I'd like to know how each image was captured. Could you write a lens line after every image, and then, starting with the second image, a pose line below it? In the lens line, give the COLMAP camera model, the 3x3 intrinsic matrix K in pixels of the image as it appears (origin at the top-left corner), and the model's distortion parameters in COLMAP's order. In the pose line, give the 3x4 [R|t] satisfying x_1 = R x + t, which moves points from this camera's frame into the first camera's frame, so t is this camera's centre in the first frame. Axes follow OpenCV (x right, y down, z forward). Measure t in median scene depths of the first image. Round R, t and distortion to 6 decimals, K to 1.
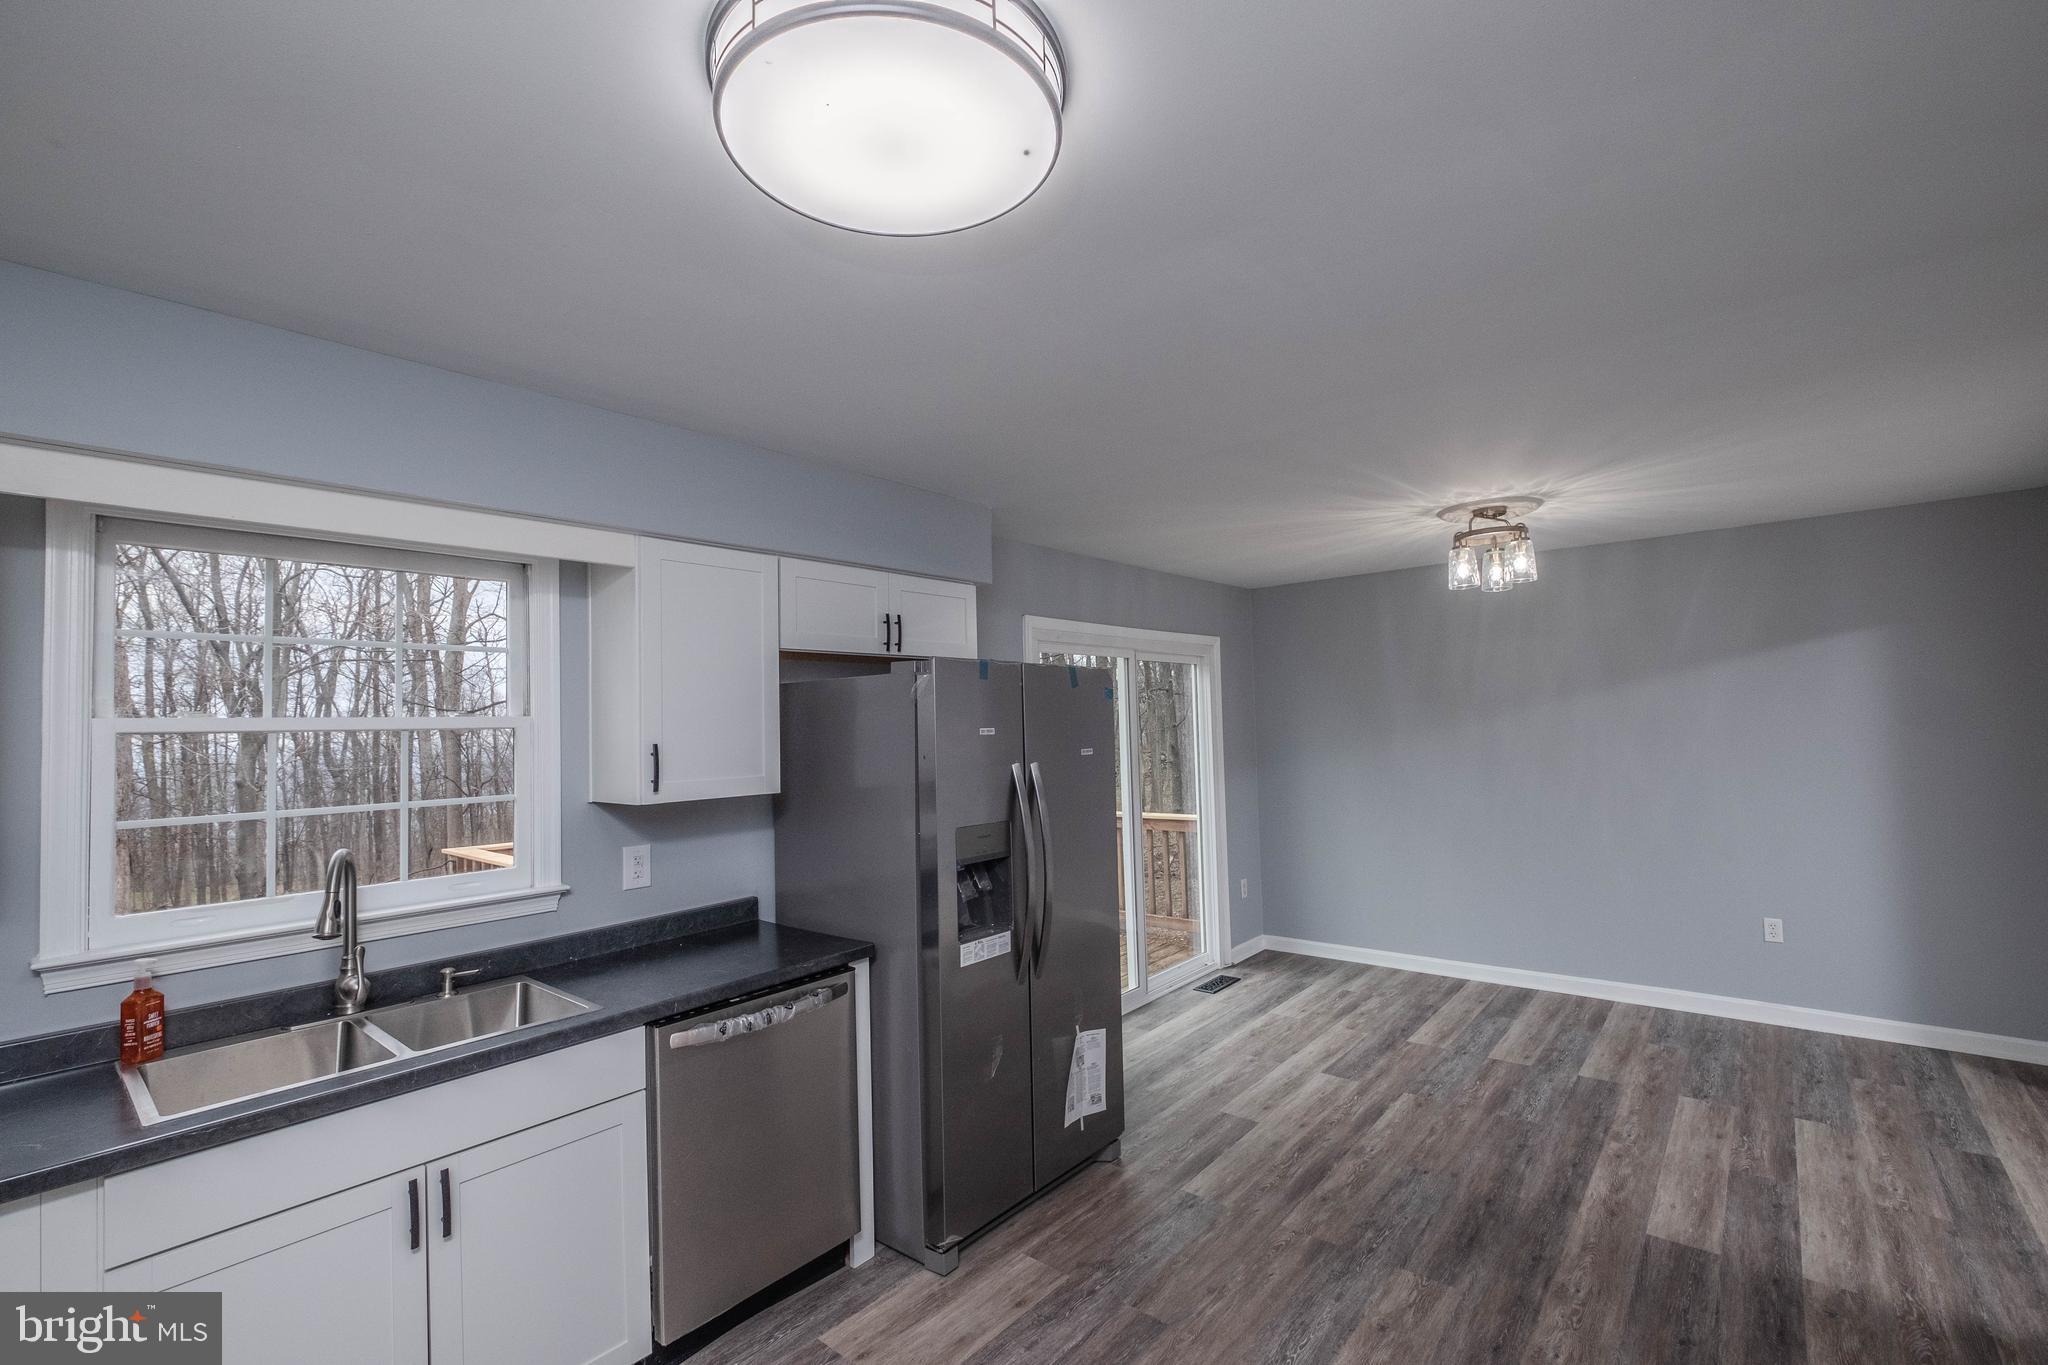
lens RADIAL K [[887.0, 0, 1021.1], [0, 887.0, 678.8], [0, 0, 1]] dist [0.000458, 0.000160]
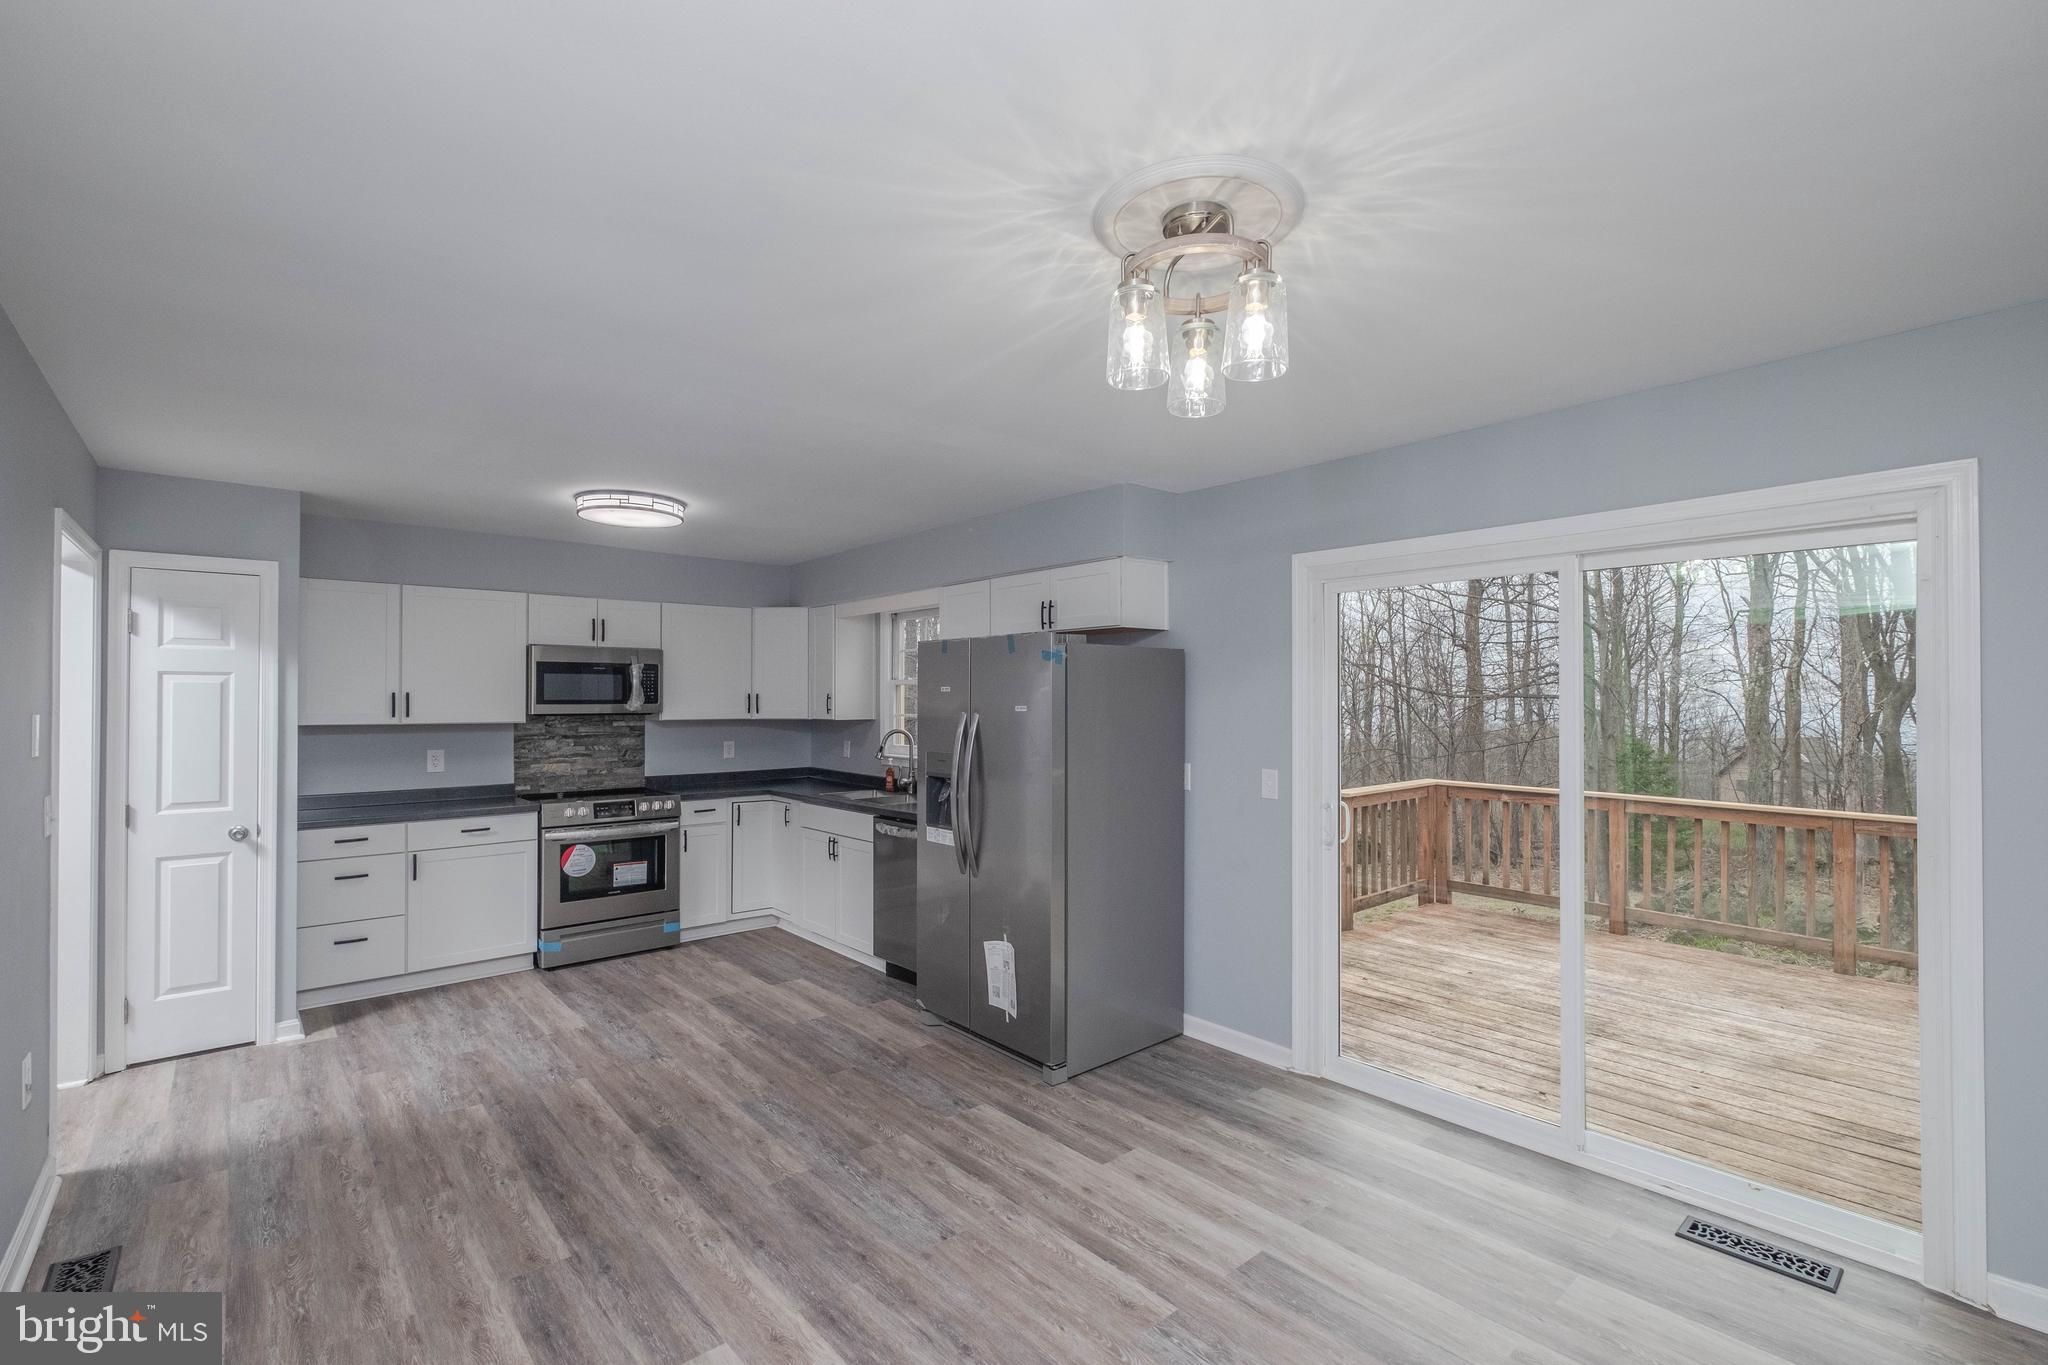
lens RADIAL K [[882.4, 0, 1032.8], [0, 882.4, 692.2], [0, 0, 1]] dist [-0.000490, -0.000364]
pose [[-0.136174, 0.018606, -0.990510, 1.221357], [0.055725, 0.998385, 0.011093, 0.050042], [0.989116, -0.053685, -0.136991, 1.202267]]
